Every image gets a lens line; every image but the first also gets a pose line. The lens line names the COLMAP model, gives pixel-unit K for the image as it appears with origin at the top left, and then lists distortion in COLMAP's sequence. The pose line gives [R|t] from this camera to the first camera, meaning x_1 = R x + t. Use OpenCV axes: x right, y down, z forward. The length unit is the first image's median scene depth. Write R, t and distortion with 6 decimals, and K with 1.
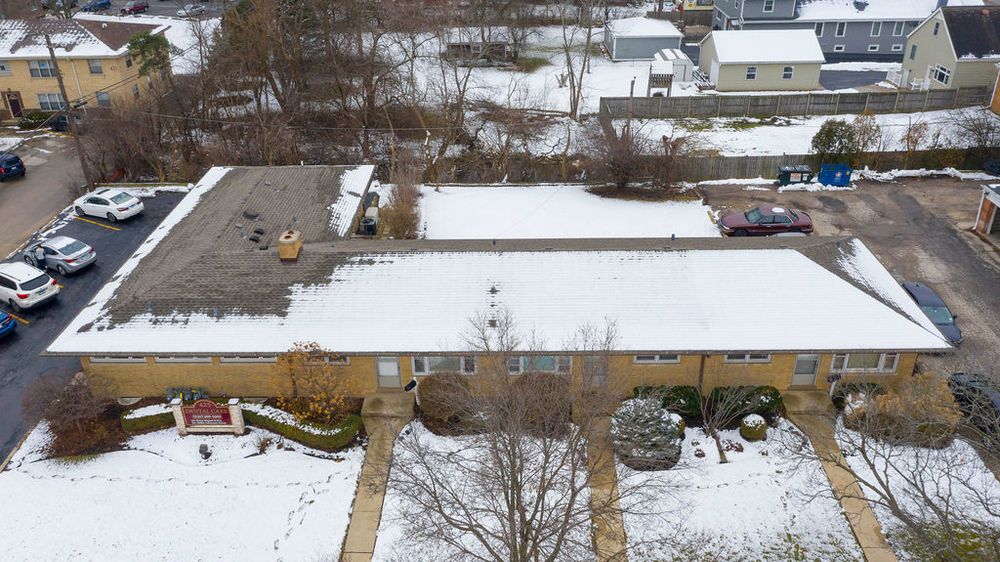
lens RADIAL K [[791.4, 0, 498.4], [0, 791.4, 276.3], [0, 0, 1]] dist [-0.016428, 0.004794]
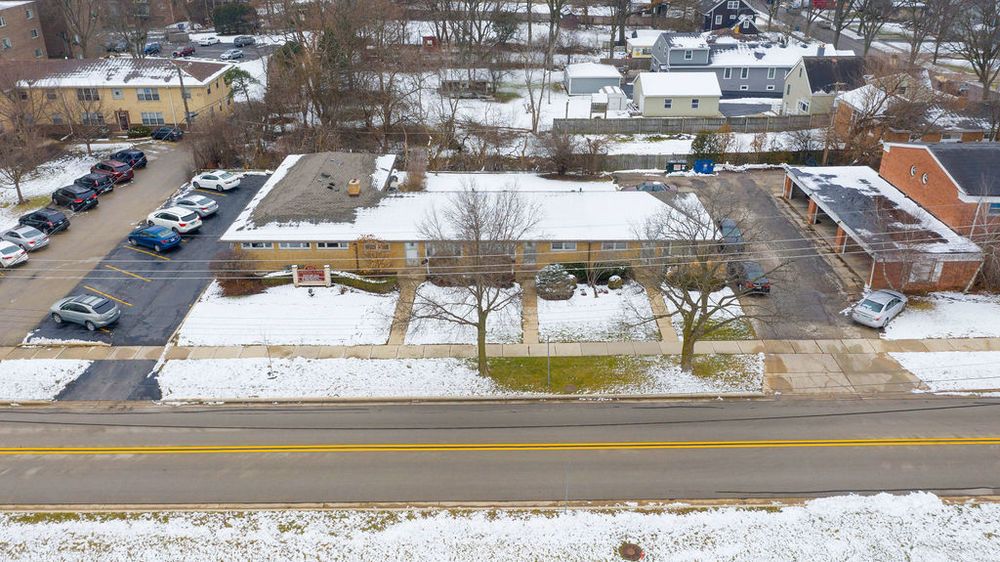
lens RADIAL K [[791.4, 0, 498.4], [0, 791.4, 276.3], [0, 0, 1]] dist [-0.016428, 0.004794]
pose [[0.999859, 0.006042, 0.015697, 0.016841], [-0.005162, 0.998445, -0.055512, 0.169190], [-0.016008, 0.055424, 0.998335, -0.487876]]
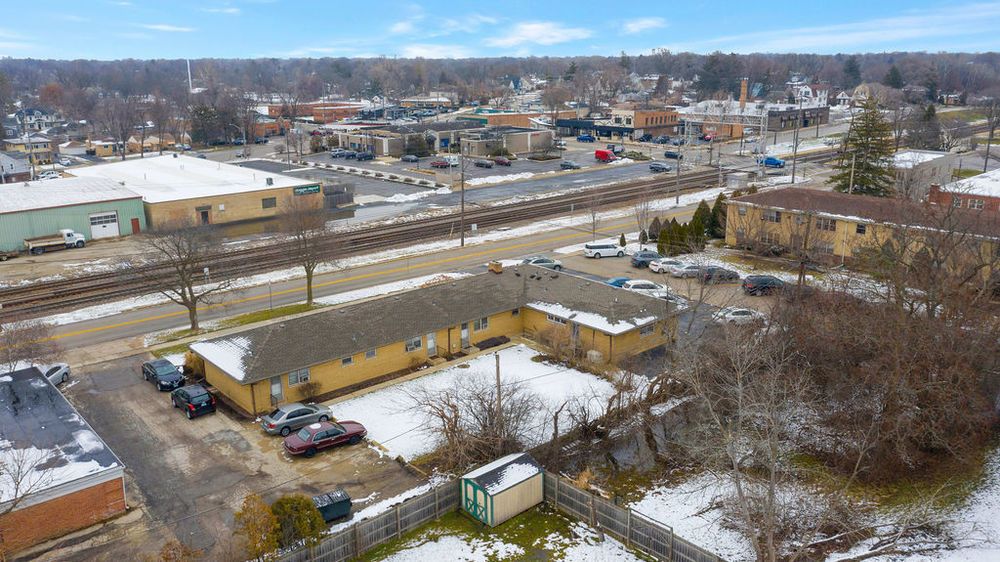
lens RADIAL K [[791.4, 0, 498.4], [0, 791.4, 276.3], [0, 0, 1]] dist [-0.016428, 0.004794]
pose [[-0.737859, 0.199598, -0.644768, 0.745343], [-0.310501, 0.747811, 0.586828, -0.857607], [0.599294, 0.633197, -0.489803, 1.396326]]
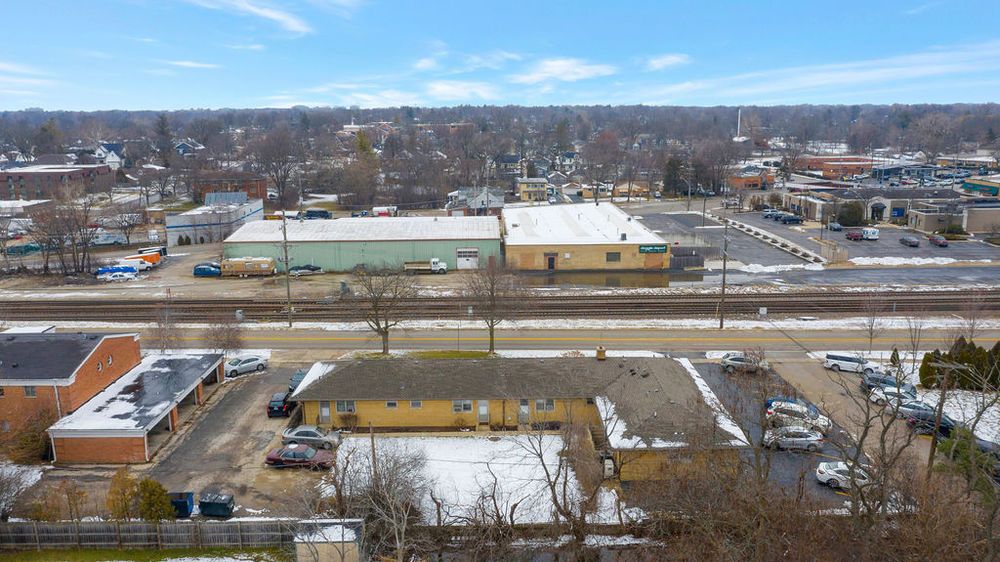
lens RADIAL K [[791.4, 0, 498.4], [0, 791.4, 276.3], [0, 0, 1]] dist [-0.016428, 0.004794]
pose [[-0.999501, 0.028529, -0.013548, 0.017546], [0.012657, 0.754861, 0.655762, -1.048636], [0.028936, 0.655264, -0.754846, 1.641831]]
